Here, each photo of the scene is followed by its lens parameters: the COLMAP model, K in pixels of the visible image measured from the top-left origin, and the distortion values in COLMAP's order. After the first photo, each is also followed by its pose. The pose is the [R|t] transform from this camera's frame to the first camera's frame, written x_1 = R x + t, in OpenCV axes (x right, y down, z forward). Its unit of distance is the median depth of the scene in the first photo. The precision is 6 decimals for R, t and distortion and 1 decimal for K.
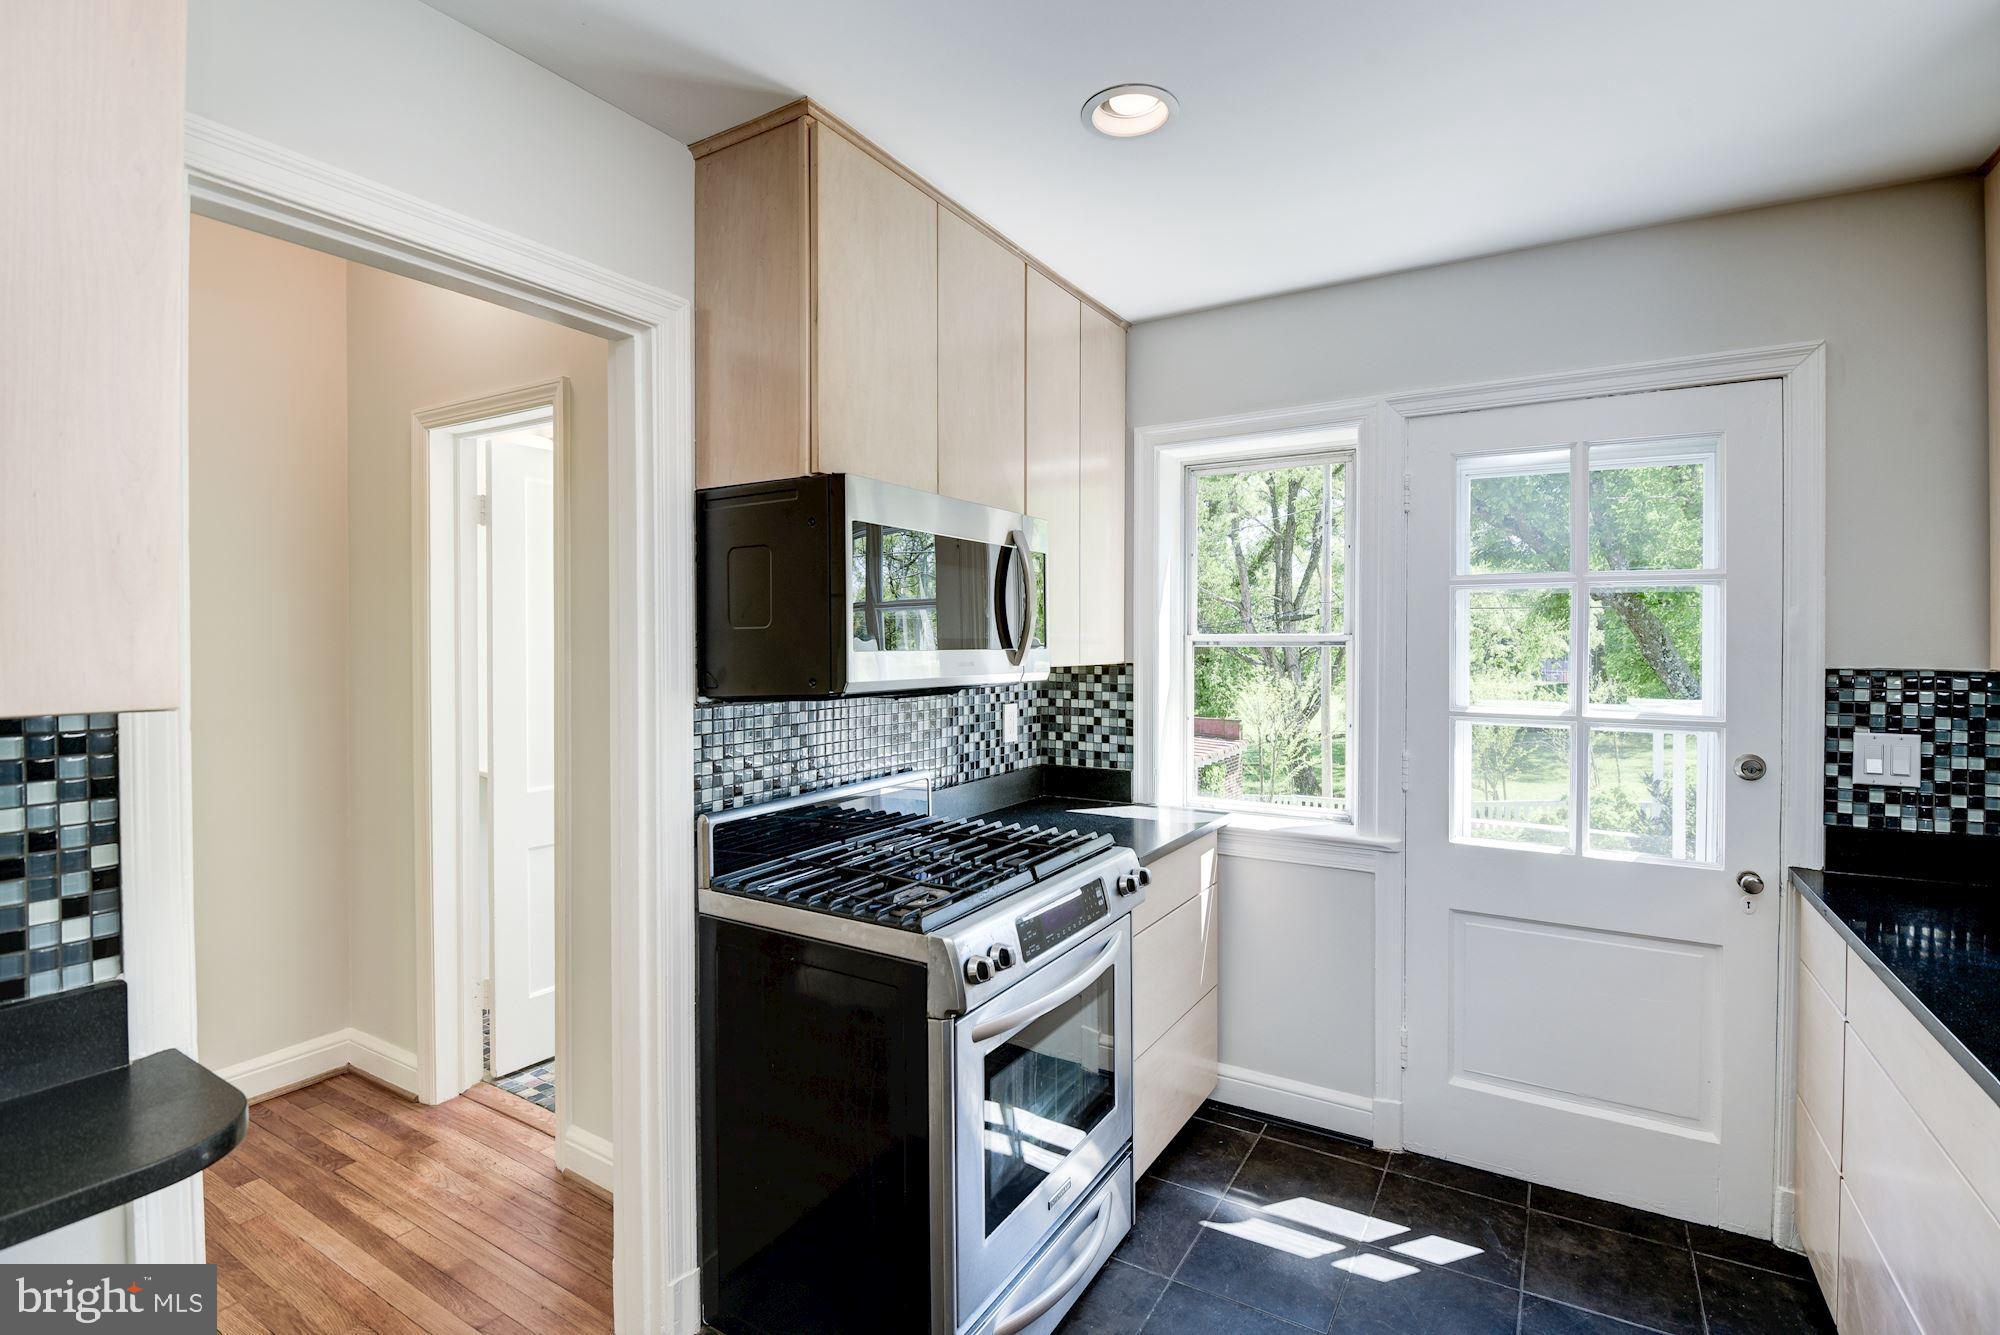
lens RADIAL K [[924.4, 0, 1001.1], [0, 924.4, 645.1], [0, 0, 1]] dist [-0.012948, -0.003374]
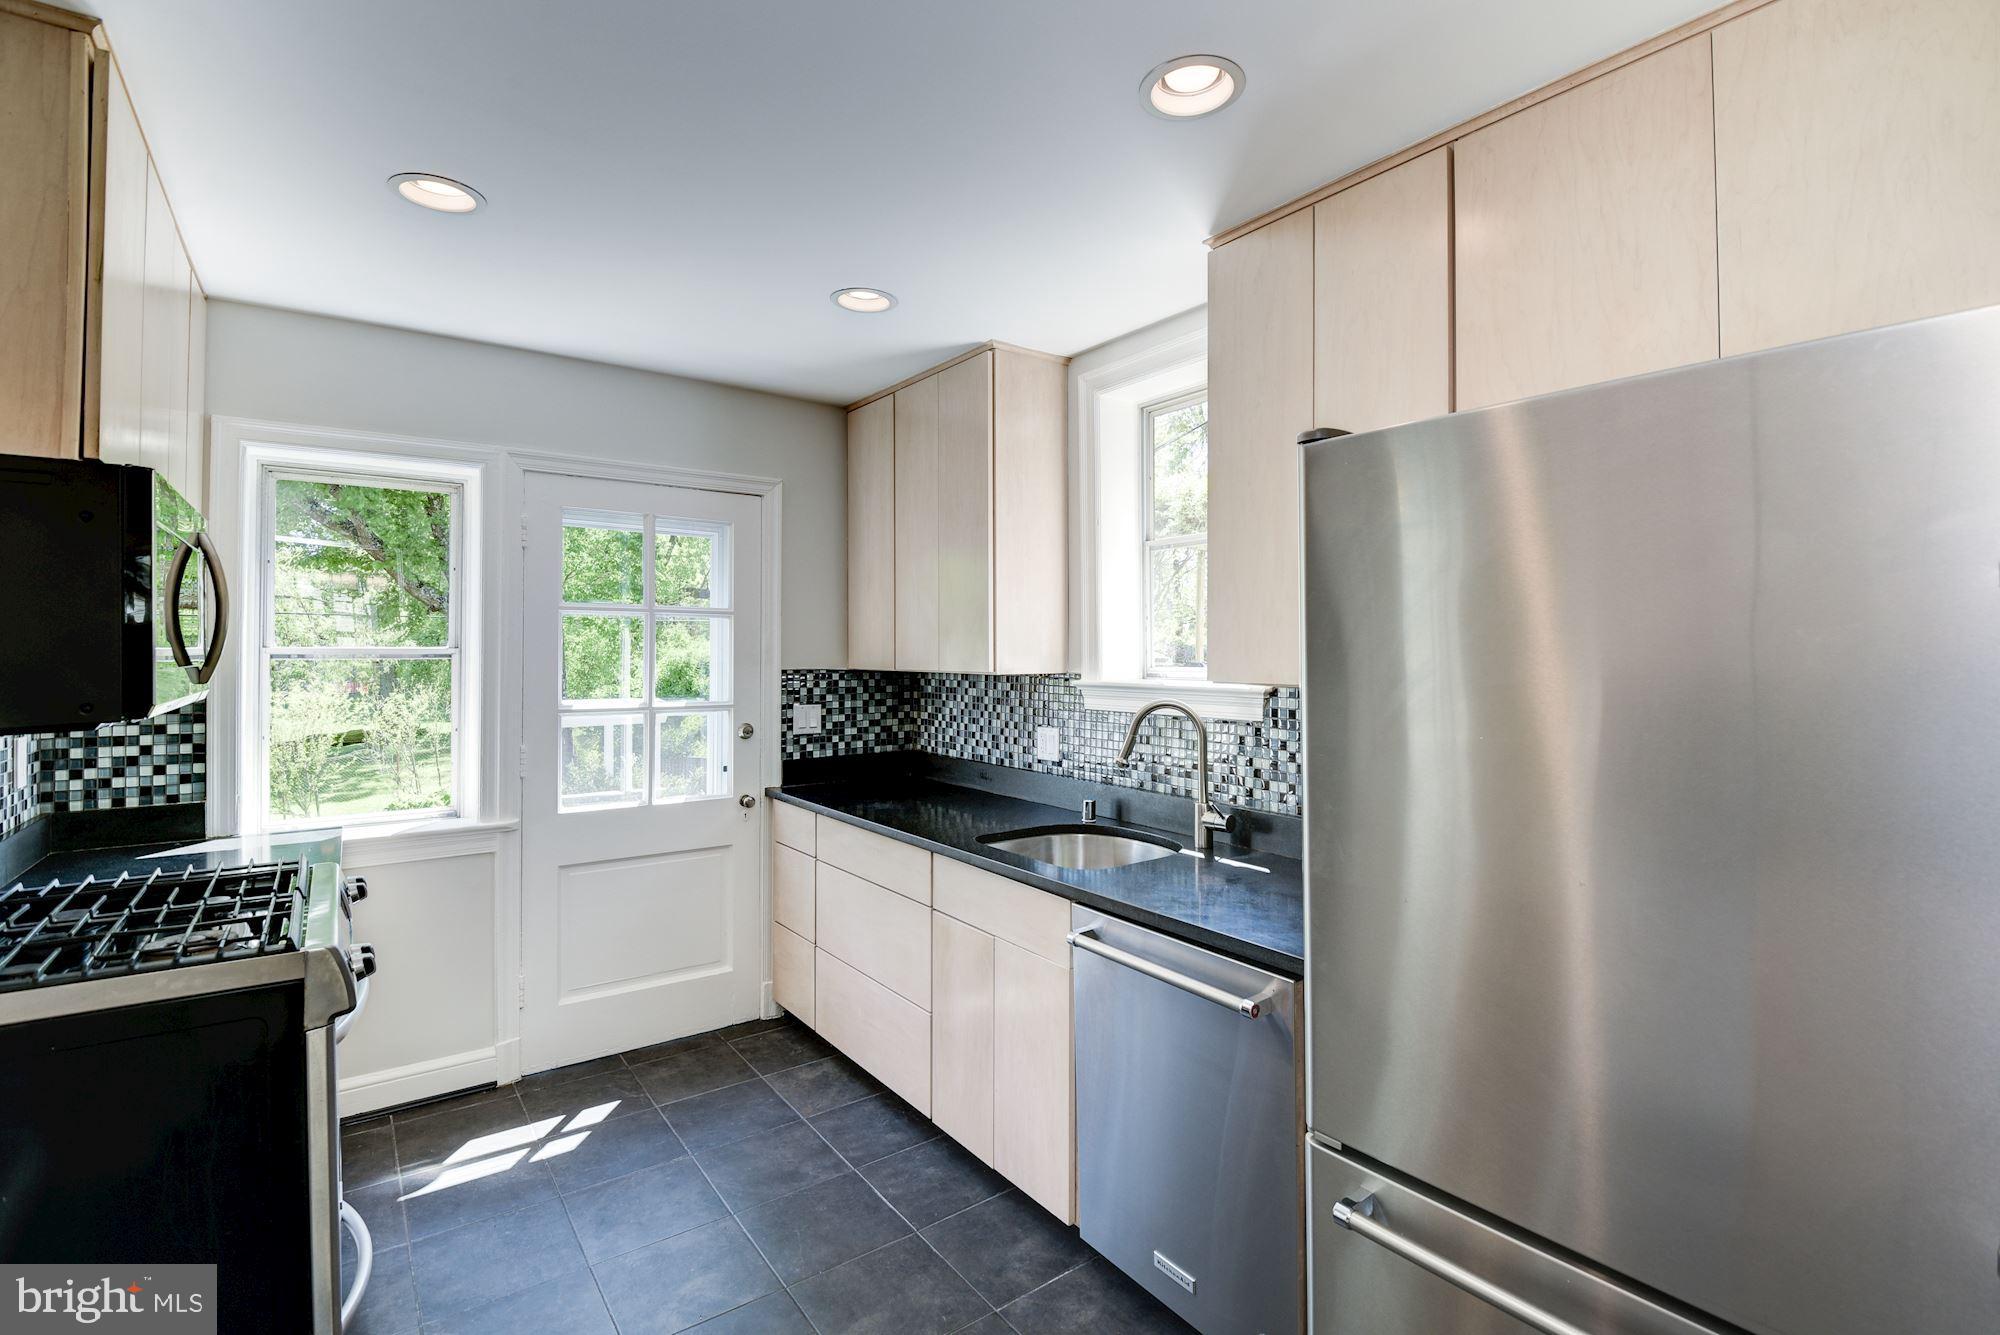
lens RADIAL K [[924.4, 0, 1016.0], [0, 924.4, 651.2], [0, 0, 1]] dist [-0.012948, -0.003374]
pose [[0.386562, -0.002065, 0.922261, -0.499429], [0.004623, 0.999989, 0.000301, -0.006901], [-0.922252, 0.004147, 0.386567, -0.078218]]
